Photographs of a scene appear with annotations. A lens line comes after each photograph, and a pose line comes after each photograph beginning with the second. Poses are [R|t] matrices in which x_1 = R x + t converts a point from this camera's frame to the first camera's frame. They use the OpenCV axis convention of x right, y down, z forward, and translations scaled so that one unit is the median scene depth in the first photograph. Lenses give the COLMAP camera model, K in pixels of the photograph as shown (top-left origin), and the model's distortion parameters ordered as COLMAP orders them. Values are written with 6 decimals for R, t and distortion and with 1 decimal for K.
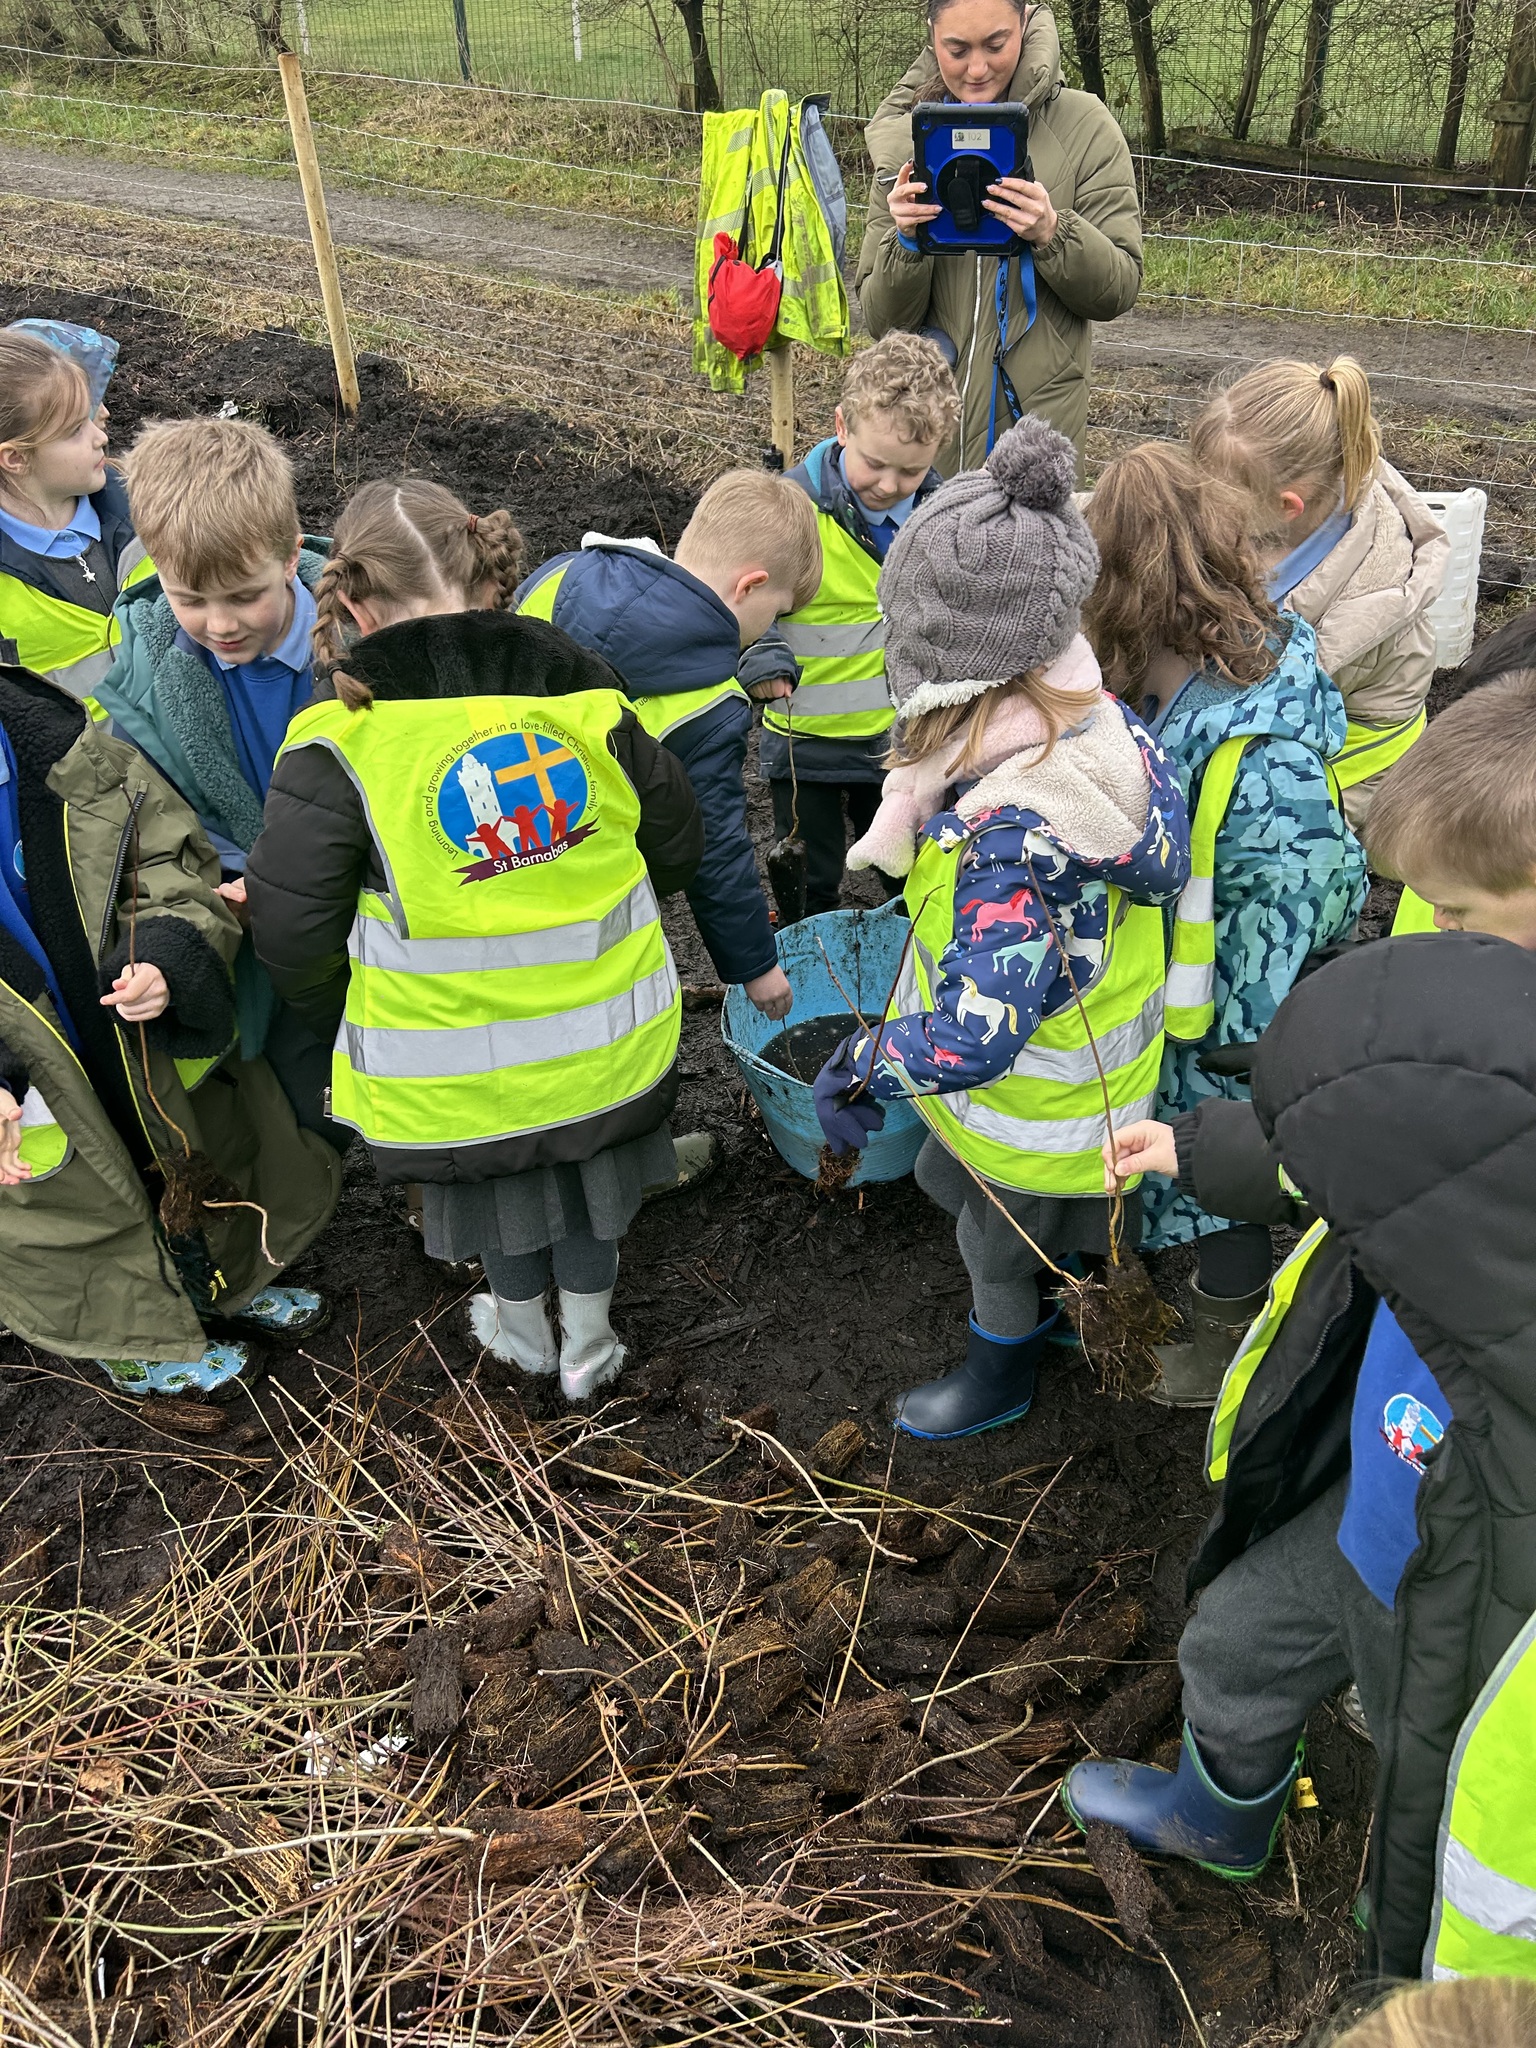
lens RADIAL K [[1537.6, 0, 802.3], [0, 1537.6, 981.7], [0, 0, 1]] dist [0.043744, -0.036999]
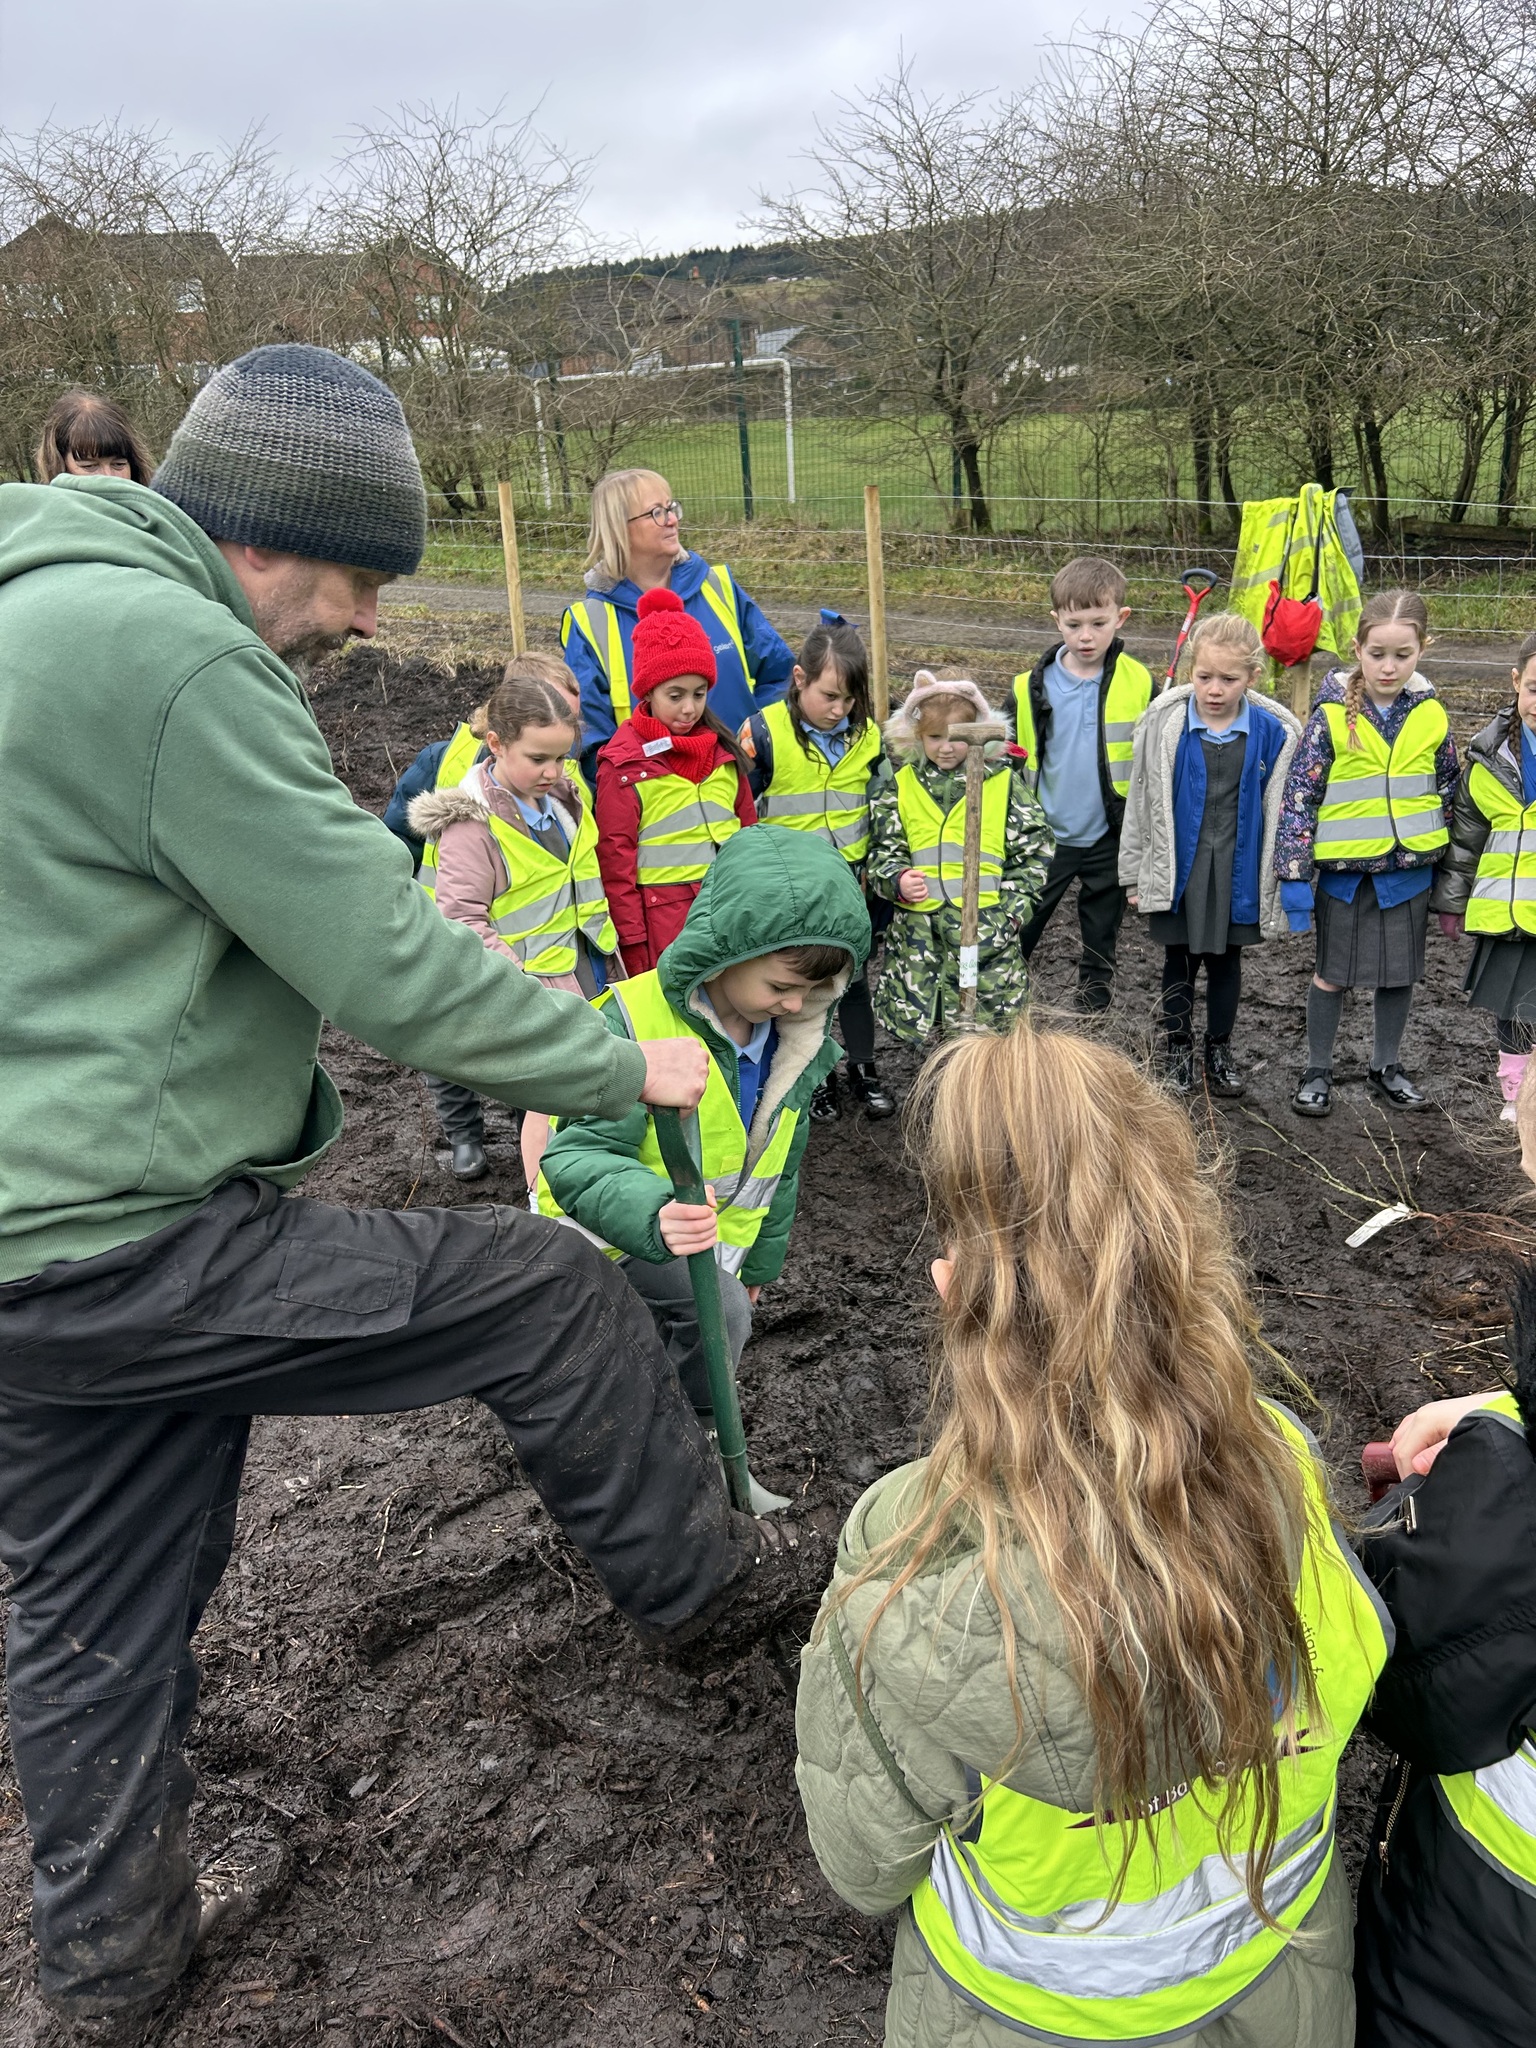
lens RADIAL K [[1537.6, 0, 770.5], [0, 1537.6, 1022.7], [0, 0, 1]] dist [0.043744, -0.036999]
pose [[0.998852, -0.034281, -0.033461, -0.425148], [0.026435, 0.976961, -0.211774, 0.160500], [0.039950, 0.210646, 0.976746, -0.246574]]
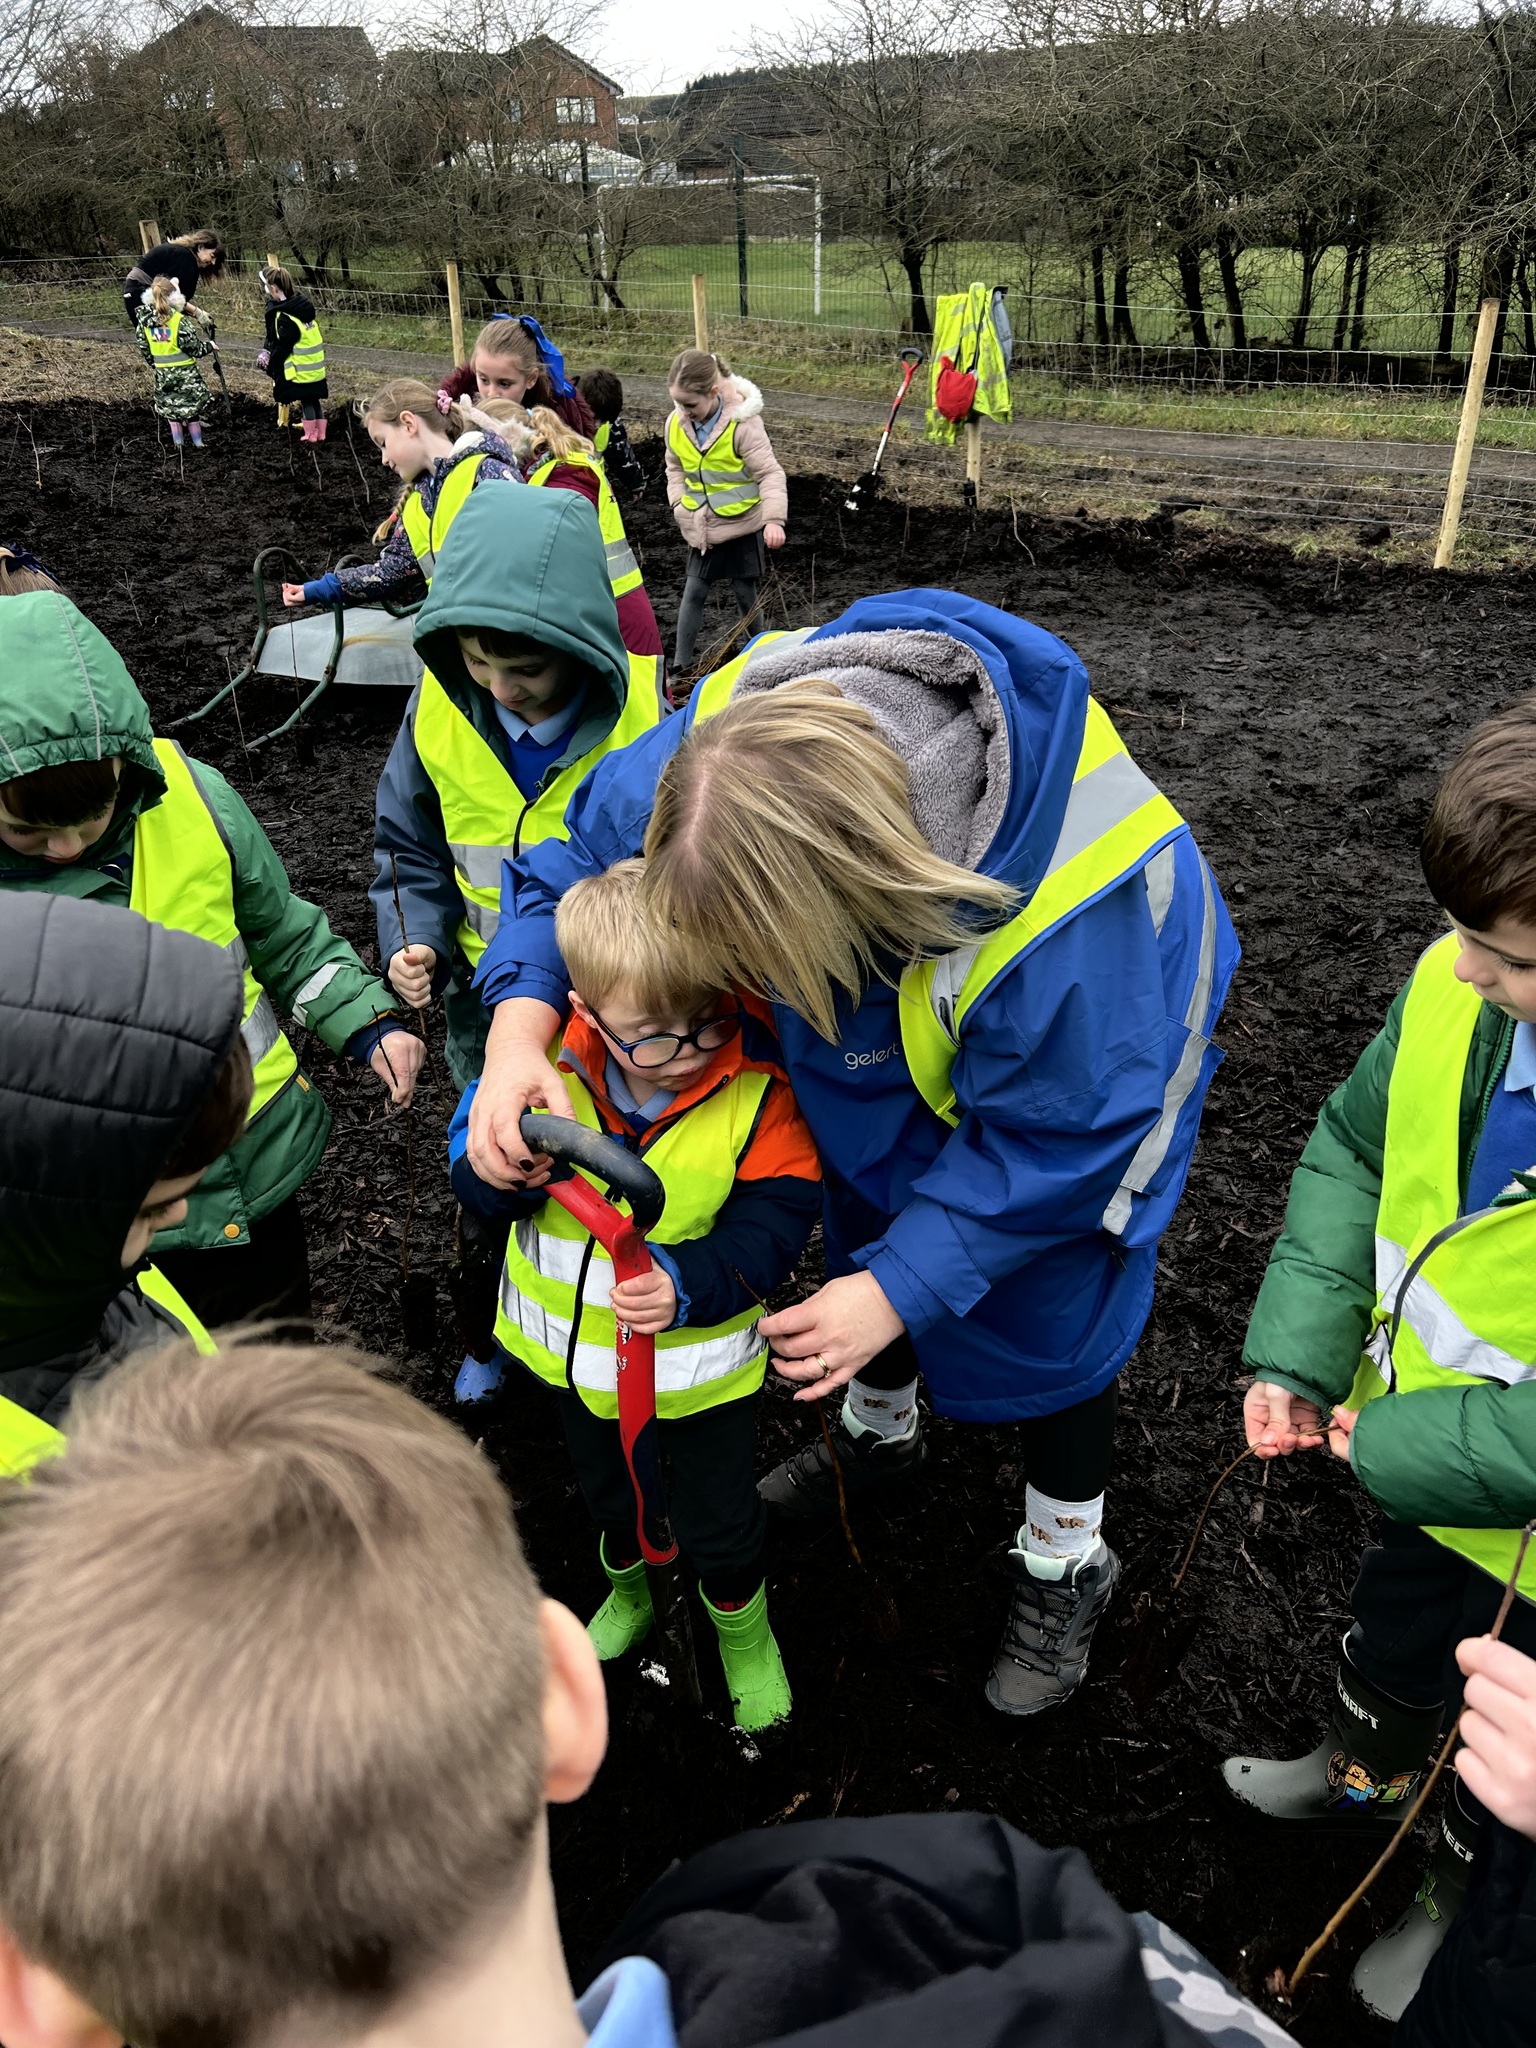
lens RADIAL K [[1537.6, 0, 782.8], [0, 1537.6, 1033.9], [0, 0, 1]] dist [0.043744, -0.036999]
pose [[0.993042, 0.049438, -0.106885, -0.006355], [-0.061458, 0.991777, -0.112256, 0.502660], [0.100456, 0.118044, 0.987914, -0.702571]]
